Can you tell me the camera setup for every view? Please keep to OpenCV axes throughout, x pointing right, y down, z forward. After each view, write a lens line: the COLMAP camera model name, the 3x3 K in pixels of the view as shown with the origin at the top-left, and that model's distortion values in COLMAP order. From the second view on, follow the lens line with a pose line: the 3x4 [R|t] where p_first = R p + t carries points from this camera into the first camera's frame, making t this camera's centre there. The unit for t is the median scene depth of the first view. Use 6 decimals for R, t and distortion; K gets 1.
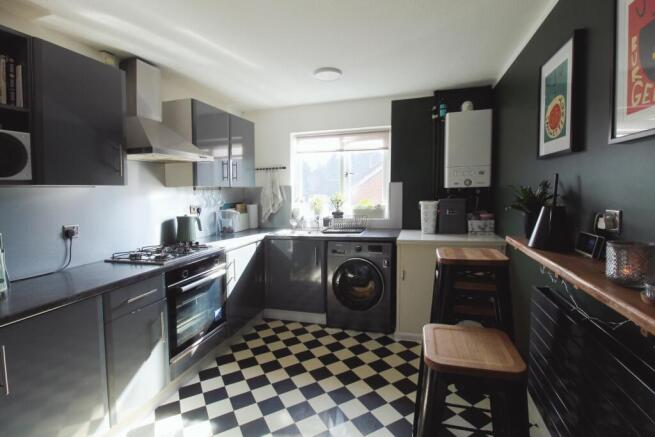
lens RADIAL K [[307.9, 0, 330.0], [0, 307.9, 197.4], [0, 0, 1]] dist [-0.000188, -0.011340]
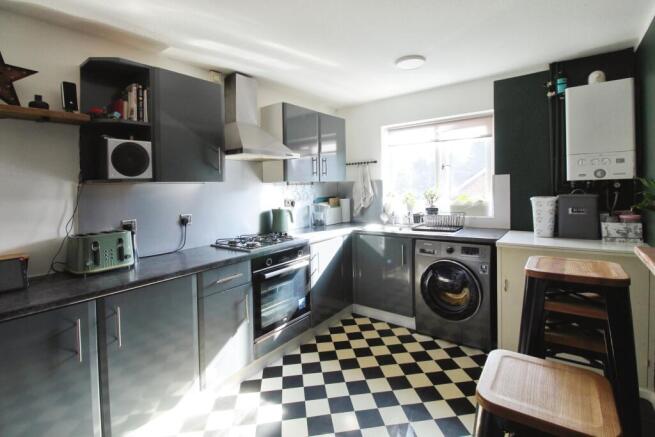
lens RADIAL K [[309.6, 0, 327.9], [0, 309.6, 180.5], [0, 0, 1]] dist [-0.000848, -0.011847]
pose [[0.933502, -0.009811, -0.358438, 0.085633], [-0.002399, 0.999432, -0.033603, -0.003110], [0.358564, 0.032228, 0.932949, 0.027642]]
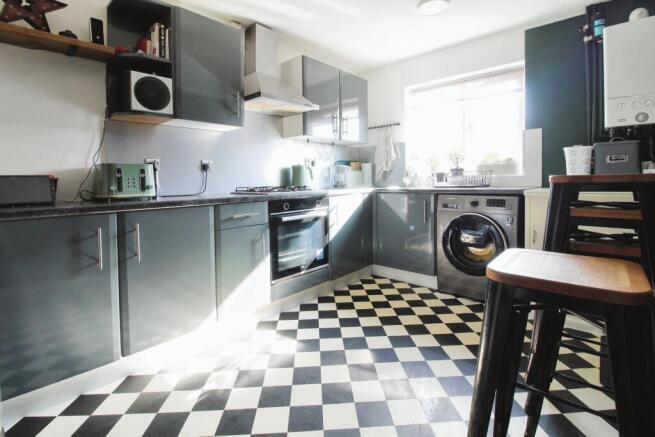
lens RADIAL K [[311.2, 0, 328.7], [0, 311.2, 172.9], [0, 0, 1]] dist [-0.001691, -0.012016]
pose [[0.900754, -0.000209, -0.434329, 0.103497], [-0.011263, 0.999652, -0.023840, 0.108707], [0.434183, 0.026366, 0.900439, 0.045031]]
